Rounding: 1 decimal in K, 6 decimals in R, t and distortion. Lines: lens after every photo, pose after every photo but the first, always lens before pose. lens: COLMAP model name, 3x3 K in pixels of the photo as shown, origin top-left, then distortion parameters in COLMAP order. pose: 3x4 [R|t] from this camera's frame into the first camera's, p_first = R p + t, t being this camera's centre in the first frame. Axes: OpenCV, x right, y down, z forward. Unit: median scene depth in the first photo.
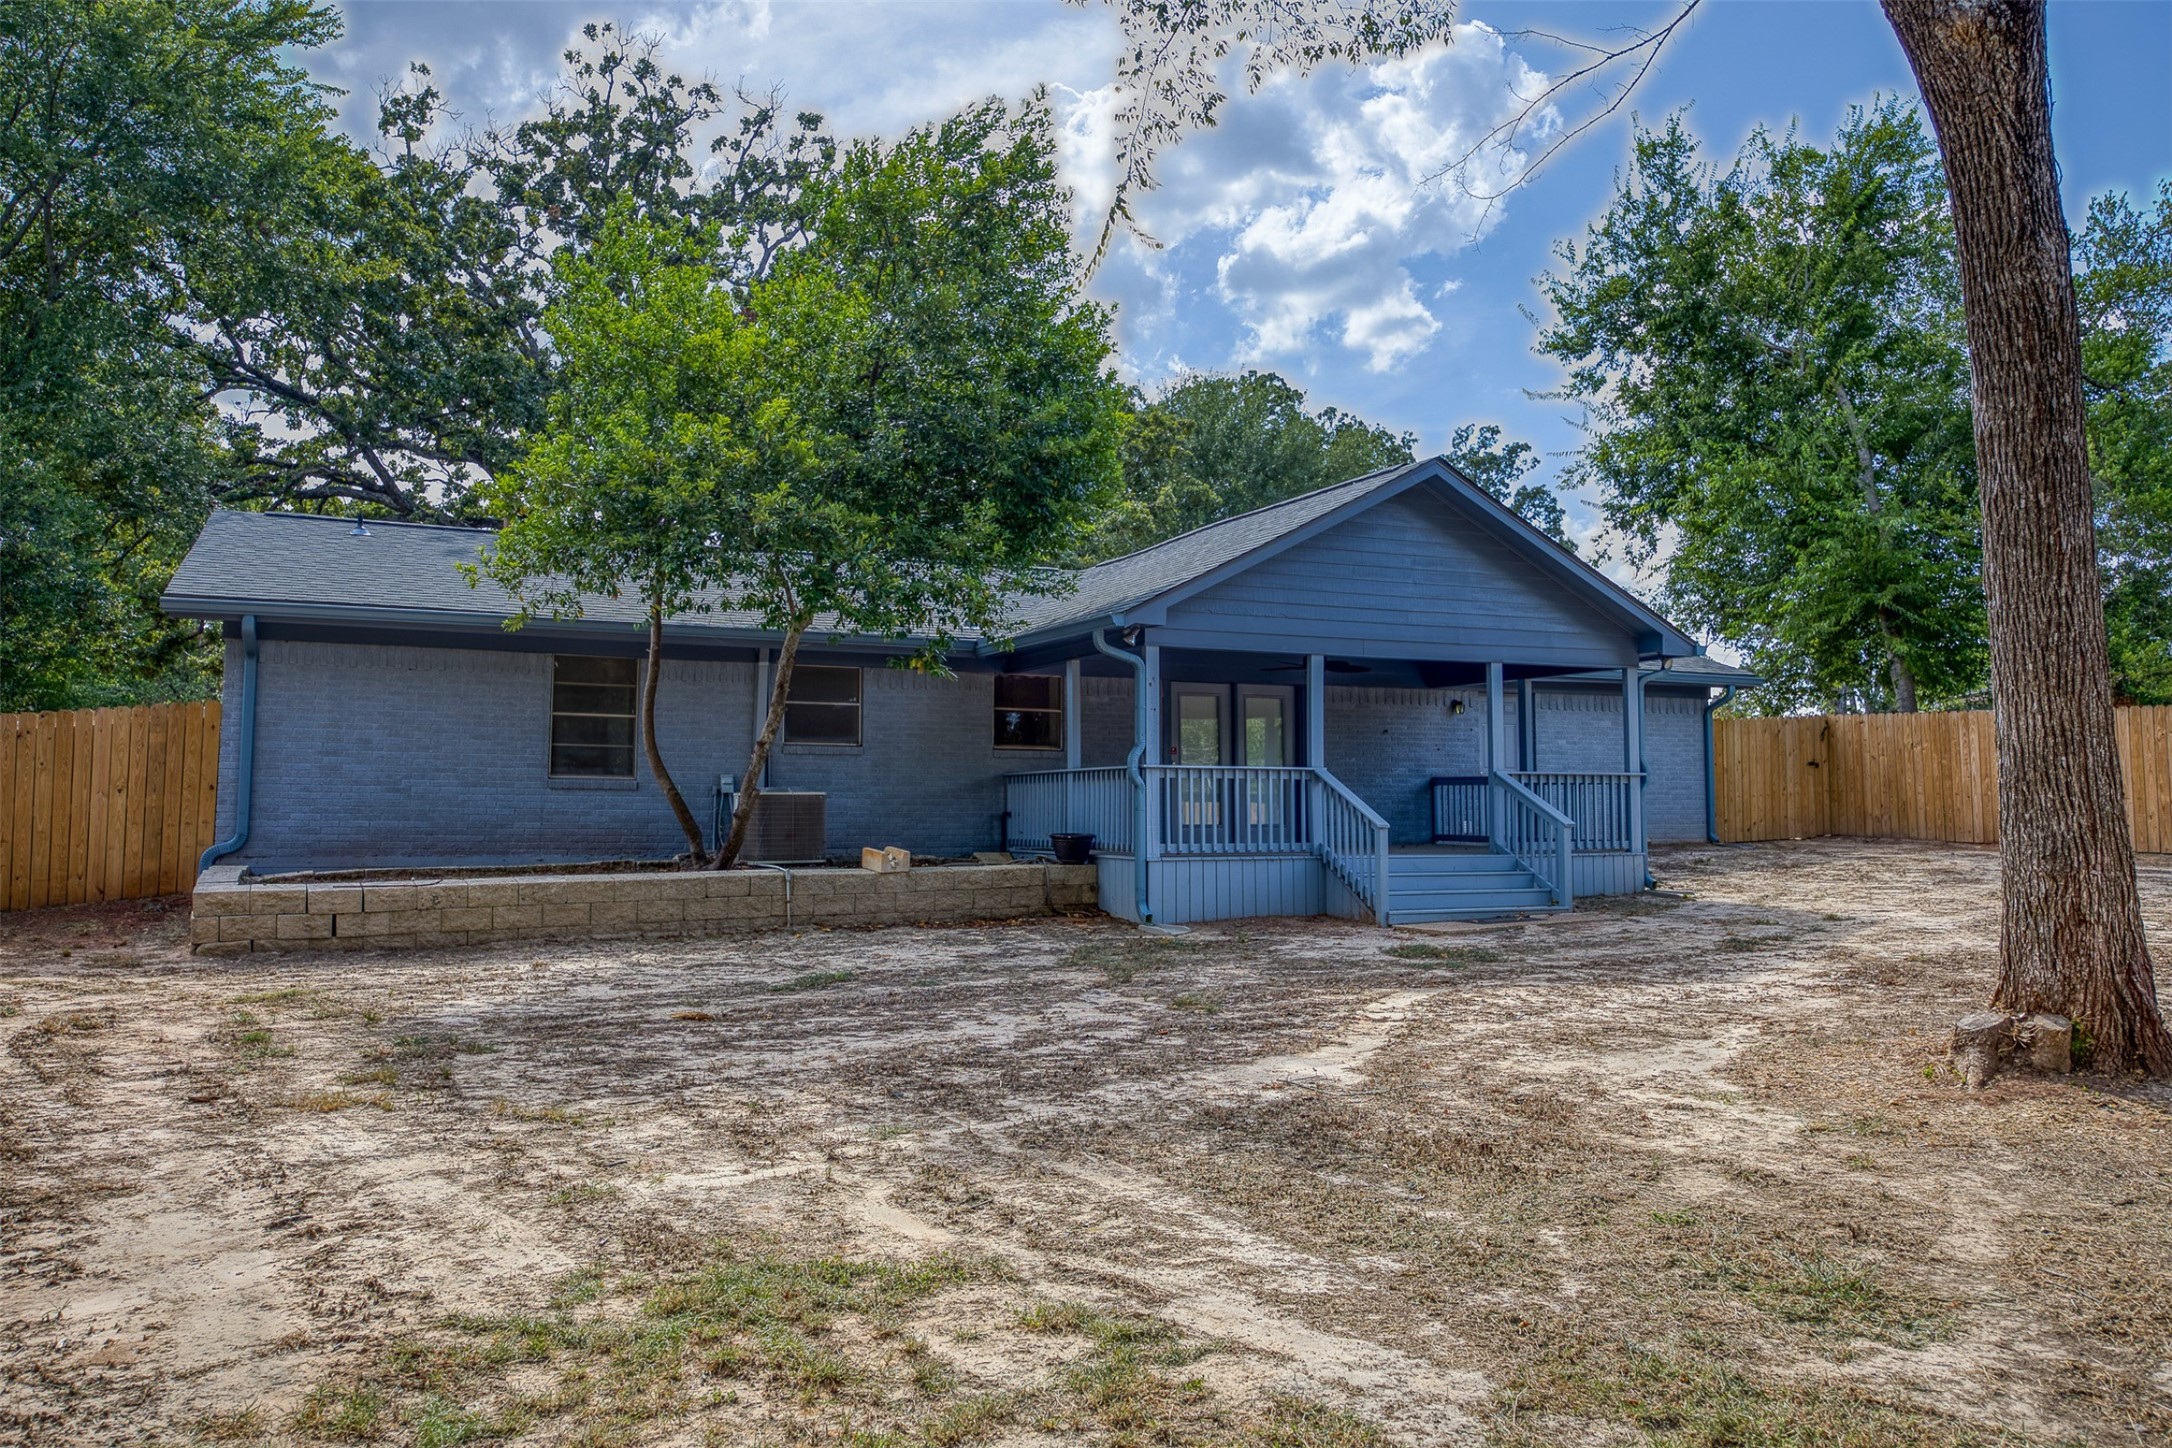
lens RADIAL K [[1614.9, 0, 1092.3], [0, 1614.9, 718.2], [0, 0, 1]] dist [0.004317, 0.000272]
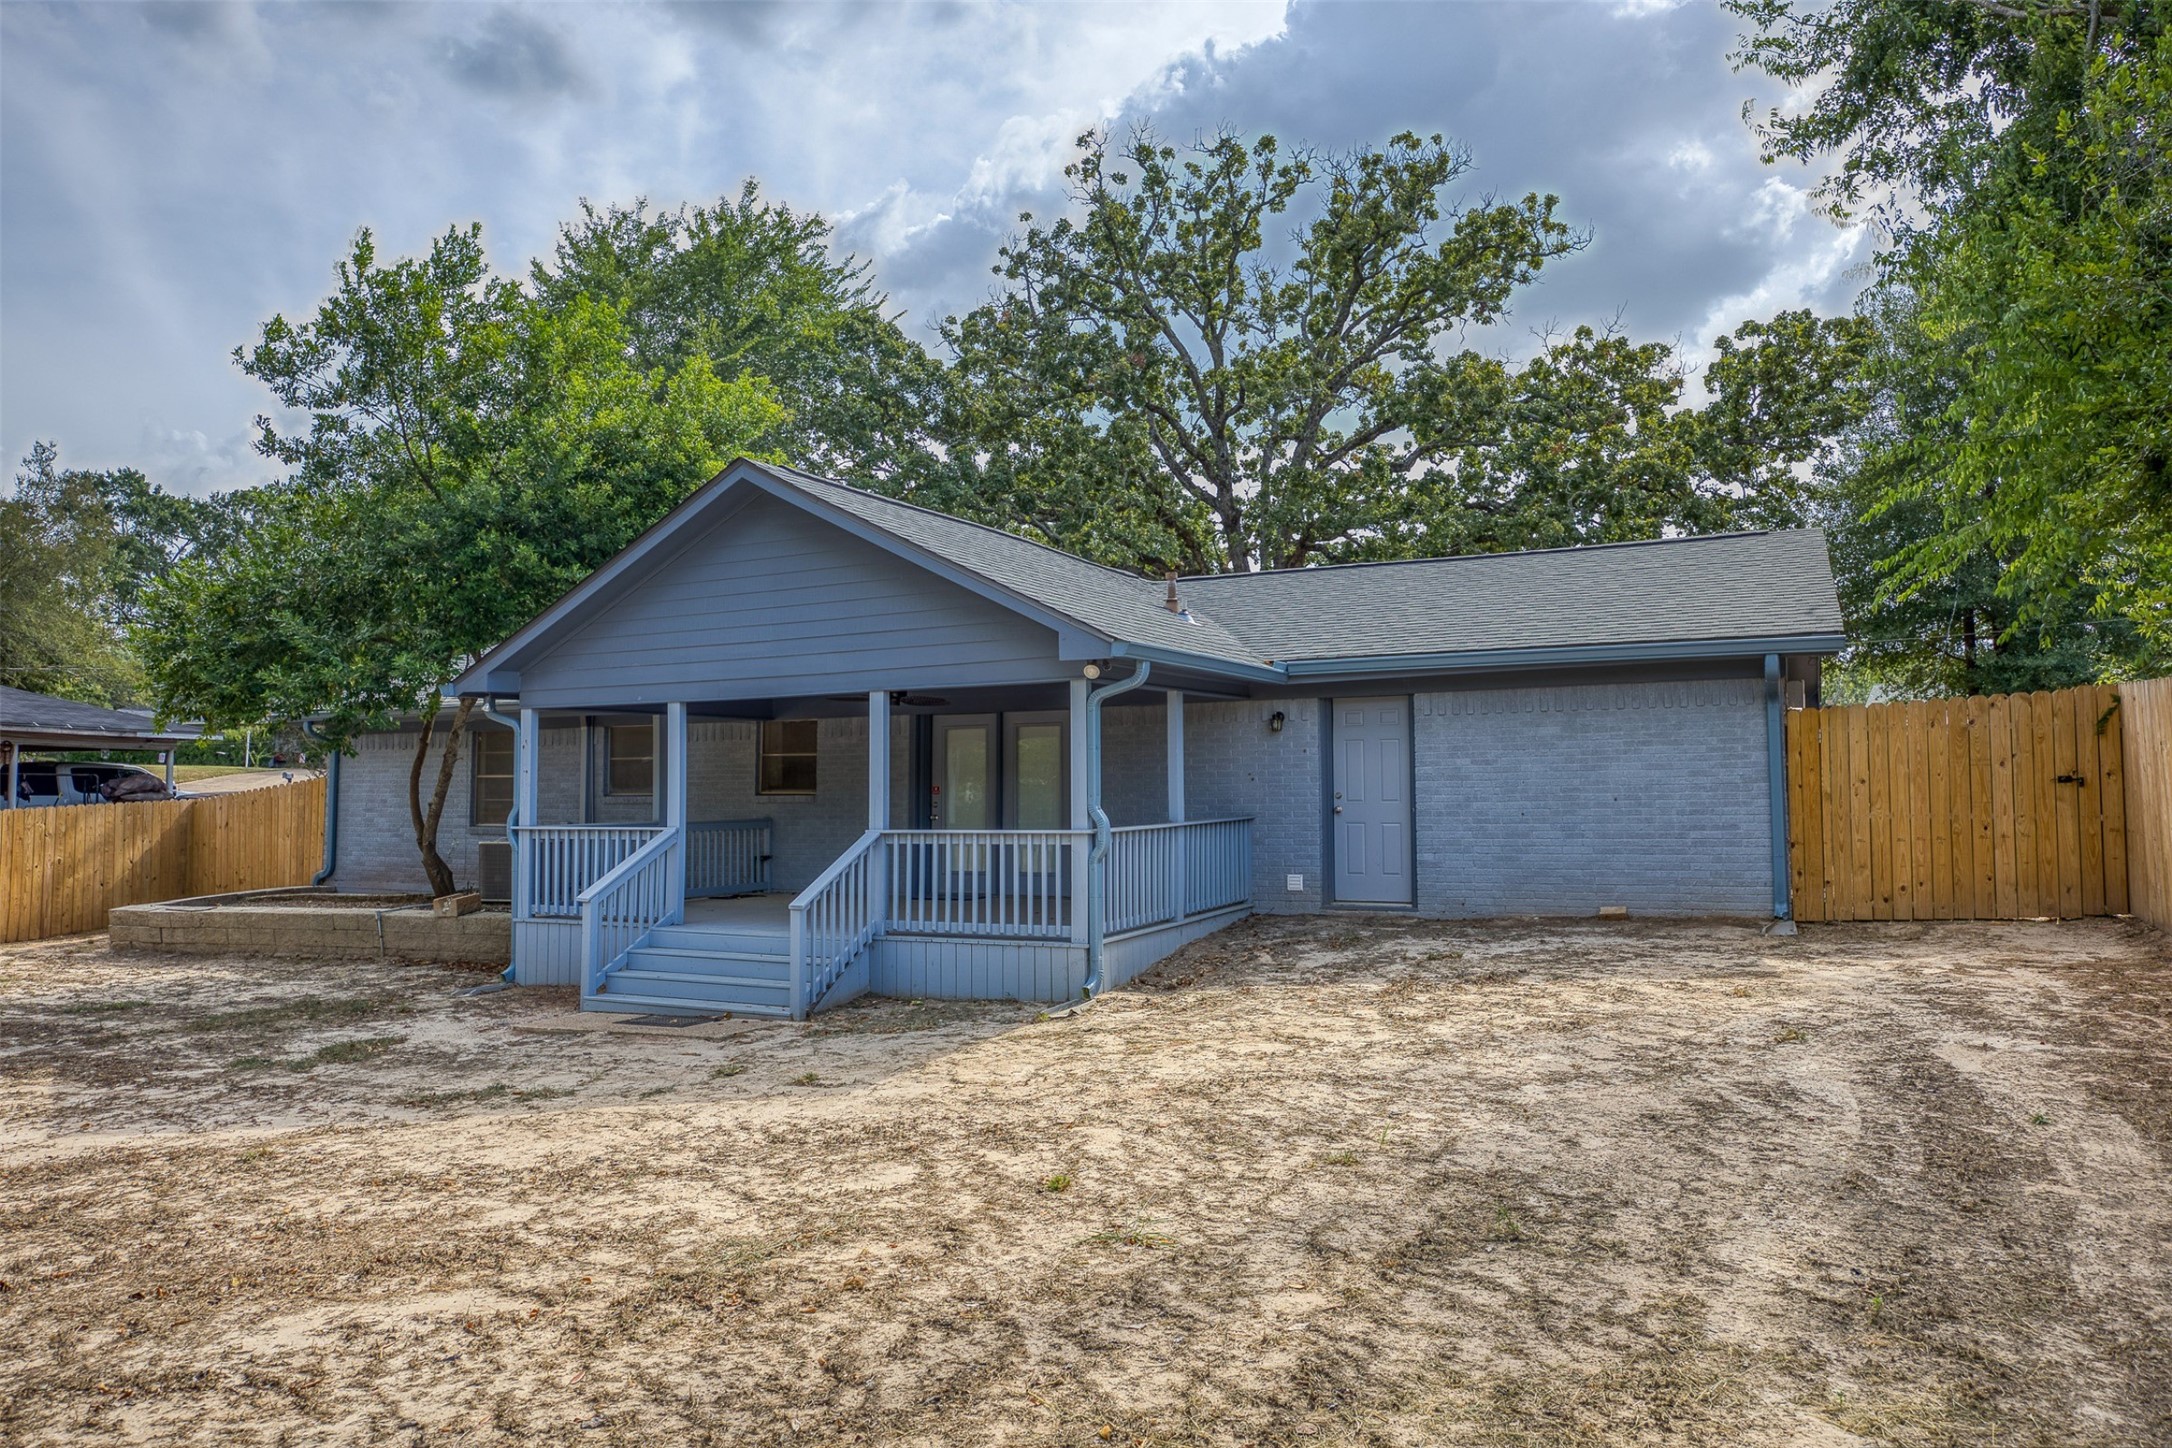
lens RADIAL K [[1452.8, 0, 1080.8], [0, 1452.8, 720.7], [0, 0, 1]] dist [-0.011919, -0.006228]
pose [[0.607813, -0.046195, -0.792736, 0.876285], [0.057462, 0.998248, -0.014114, -0.004054], [0.791999, -0.036974, 0.609402, 0.659593]]
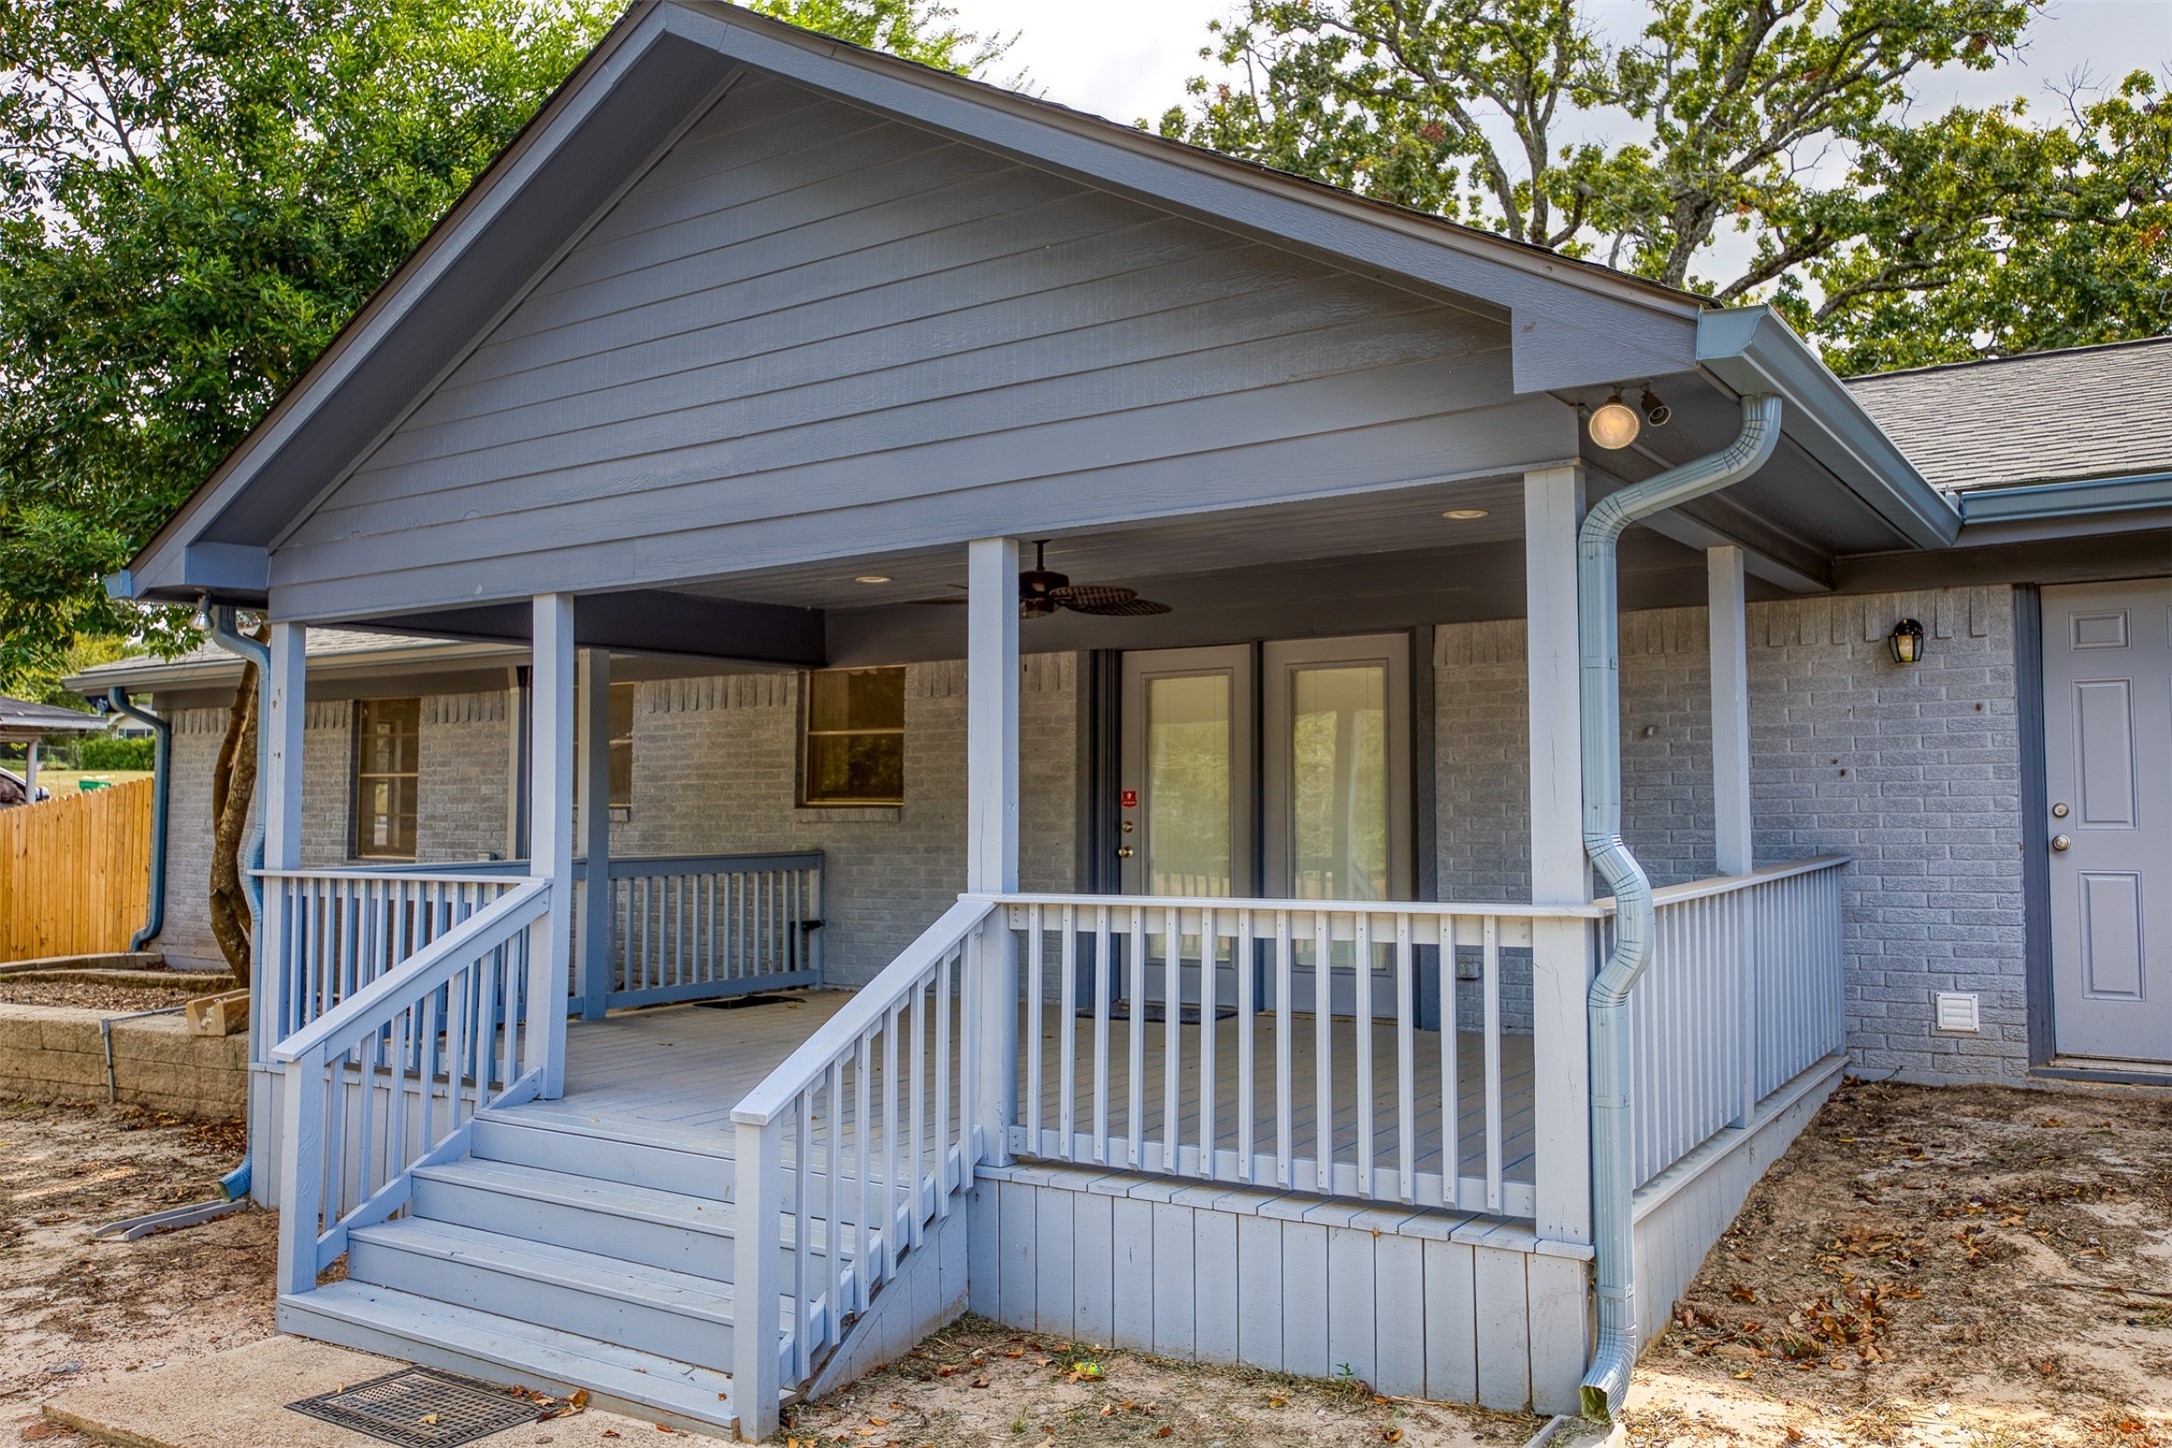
lens RADIAL K [[1726.4, 0, 1093.1], [0, 1726.4, 715.8], [0, 0, 1]] dist [-0.014581, -0.003737]
pose [[0.514623, -0.052325, -0.855819, 0.547245], [0.058121, 0.997969, -0.026066, 0.009387], [0.855445, -0.036327, 0.516619, 0.858248]]
